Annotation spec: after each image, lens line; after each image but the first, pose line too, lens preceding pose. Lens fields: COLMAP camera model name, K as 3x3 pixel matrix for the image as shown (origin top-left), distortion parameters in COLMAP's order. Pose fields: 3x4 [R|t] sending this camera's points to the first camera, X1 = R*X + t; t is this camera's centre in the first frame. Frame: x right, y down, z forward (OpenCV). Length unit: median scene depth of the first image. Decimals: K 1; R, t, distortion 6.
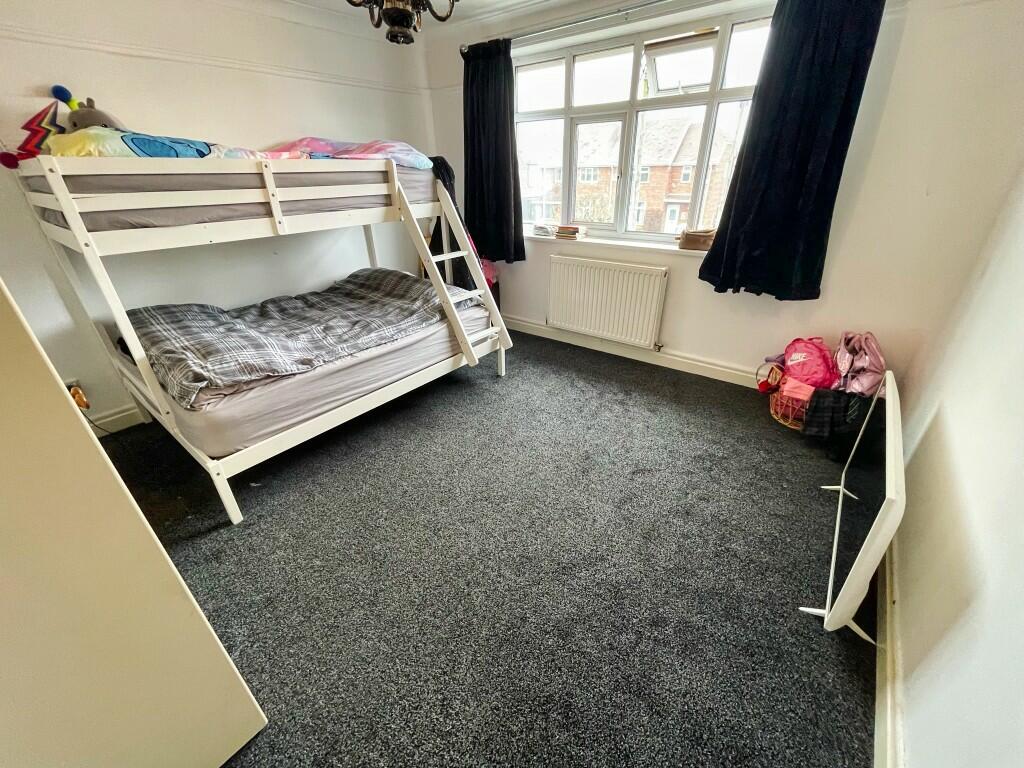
lens RADIAL K [[412.3, 0, 516.6], [0, 412.3, 384.9], [0, 0, 1]] dist [-0.005182, 0.001591]
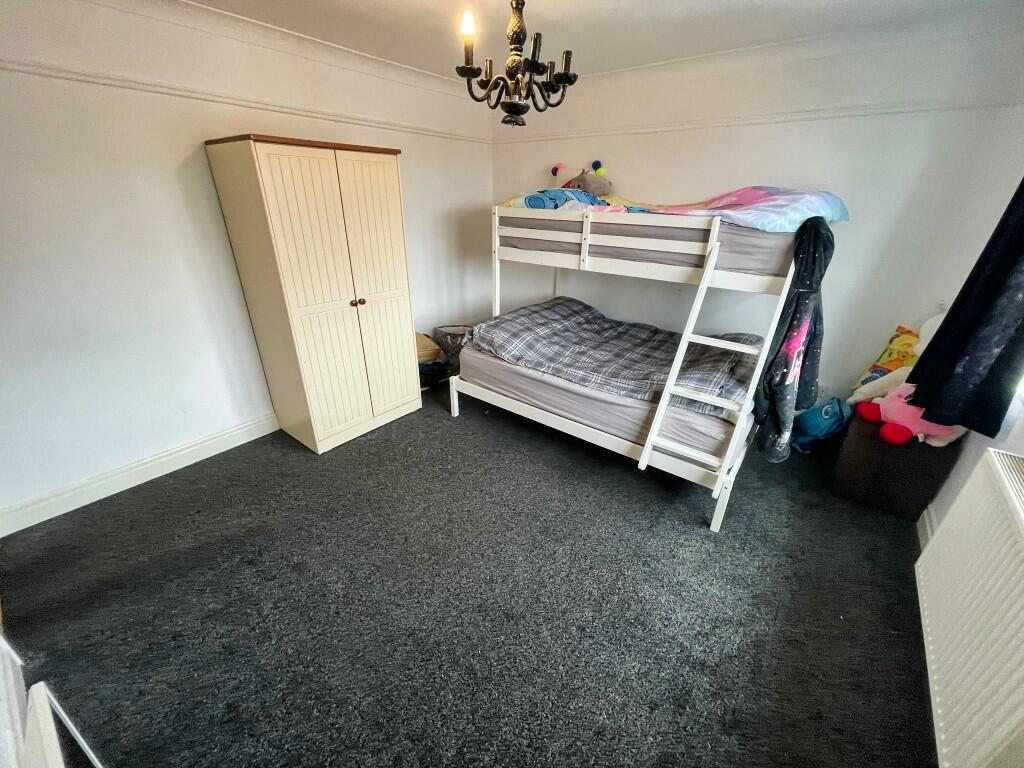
lens RADIAL K [[412.3, 0, 513.4], [0, 412.3, 387.4], [0, 0, 1]] dist [-0.005182, 0.001591]
pose [[0.006191, 0.437154, -0.899365, 0.661735], [-0.477910, 0.791315, 0.381344, -0.436796], [0.878387, 0.427455, 0.213819, 0.670733]]
